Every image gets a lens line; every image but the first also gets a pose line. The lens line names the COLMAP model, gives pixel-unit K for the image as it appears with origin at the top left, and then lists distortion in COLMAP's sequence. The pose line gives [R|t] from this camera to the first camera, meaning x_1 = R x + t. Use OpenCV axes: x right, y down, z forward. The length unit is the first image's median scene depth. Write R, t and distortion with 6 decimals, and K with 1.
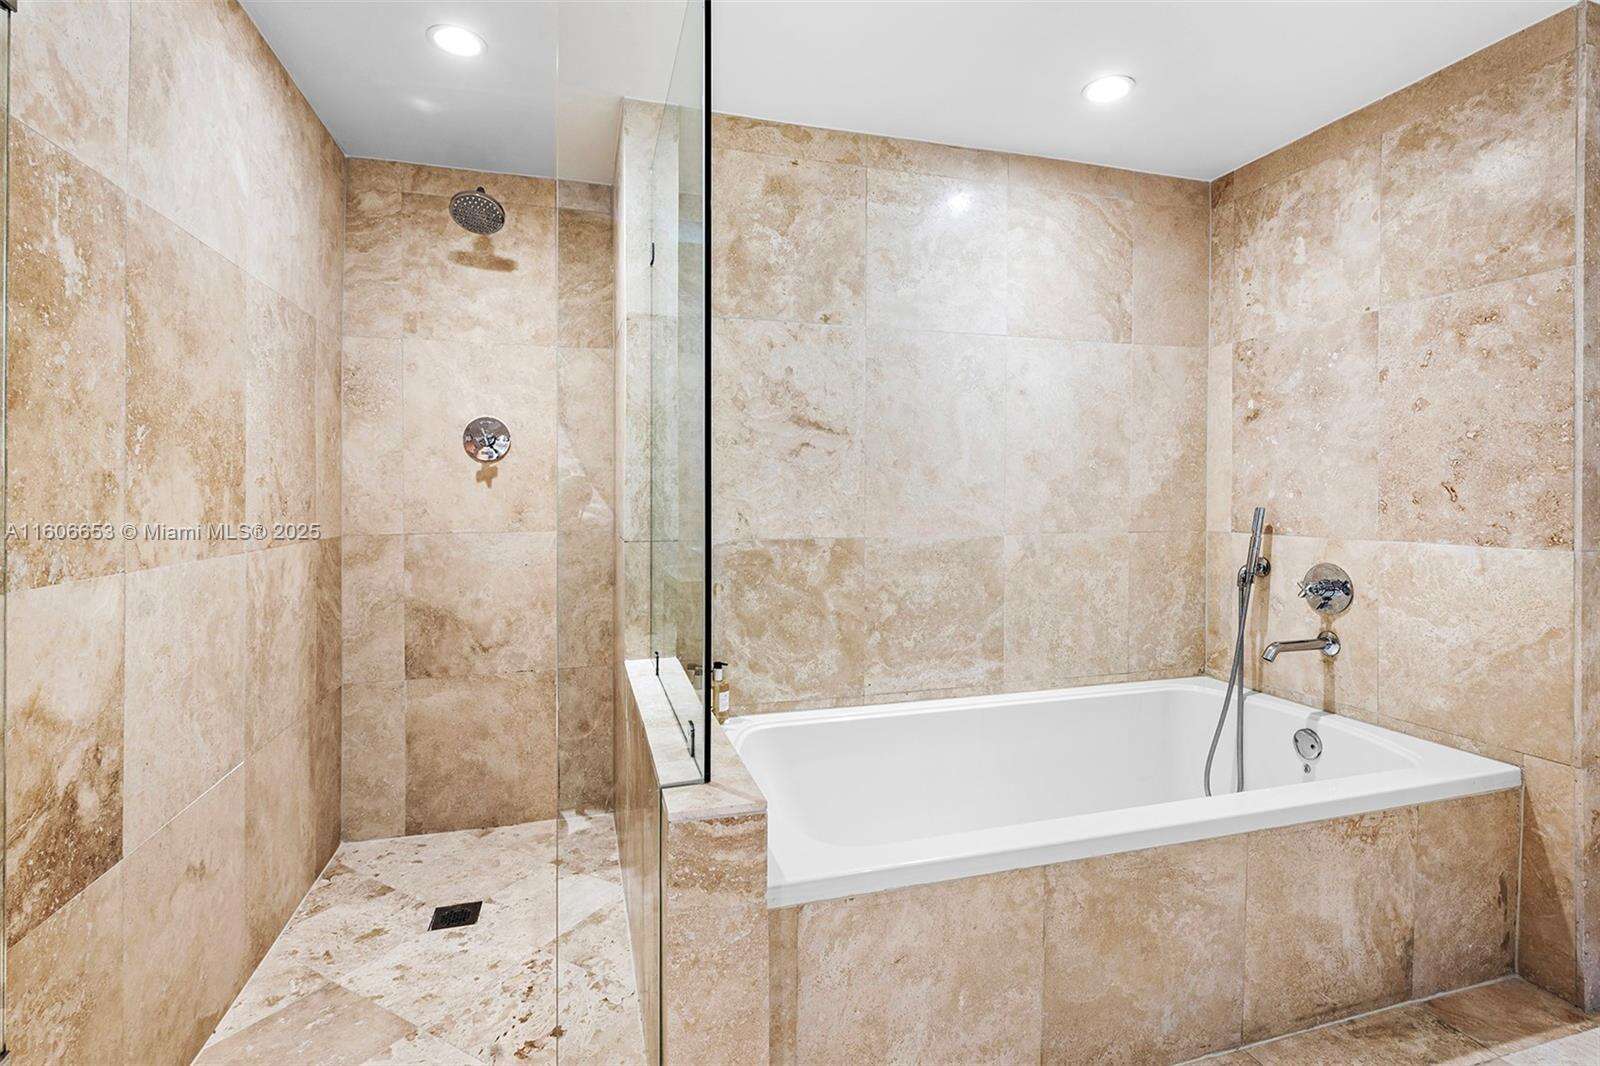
lens RADIAL K [[772.1, 0, 825.3], [0, 772.1, 499.0], [0, 0, 1]] dist [0.008528, -0.004957]
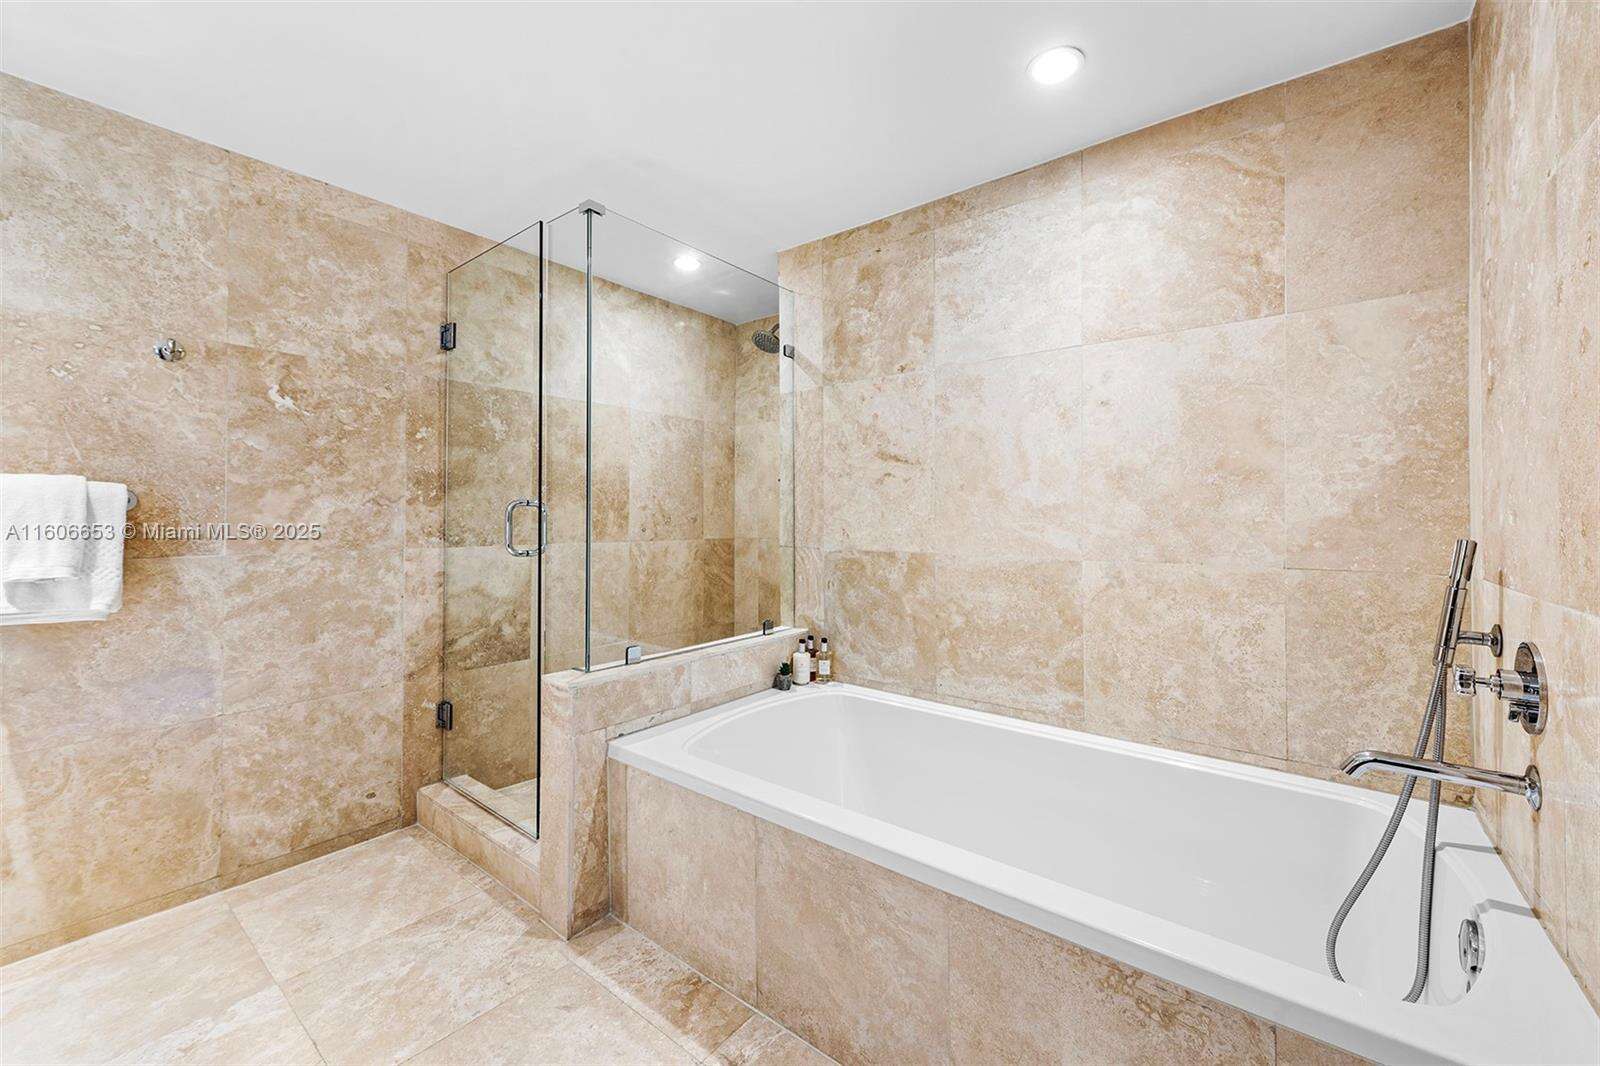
lens RADIAL K [[649.3, 0, 782.3], [0, 649.3, 510.9], [0, 0, 1]] dist [0.013165, -0.001822]
pose [[0.552623, -0.002527, -0.833427, 0.724411], [-0.010710, 0.999891, -0.010134, -0.000519], [0.833362, 0.014526, 0.552536, 0.283099]]
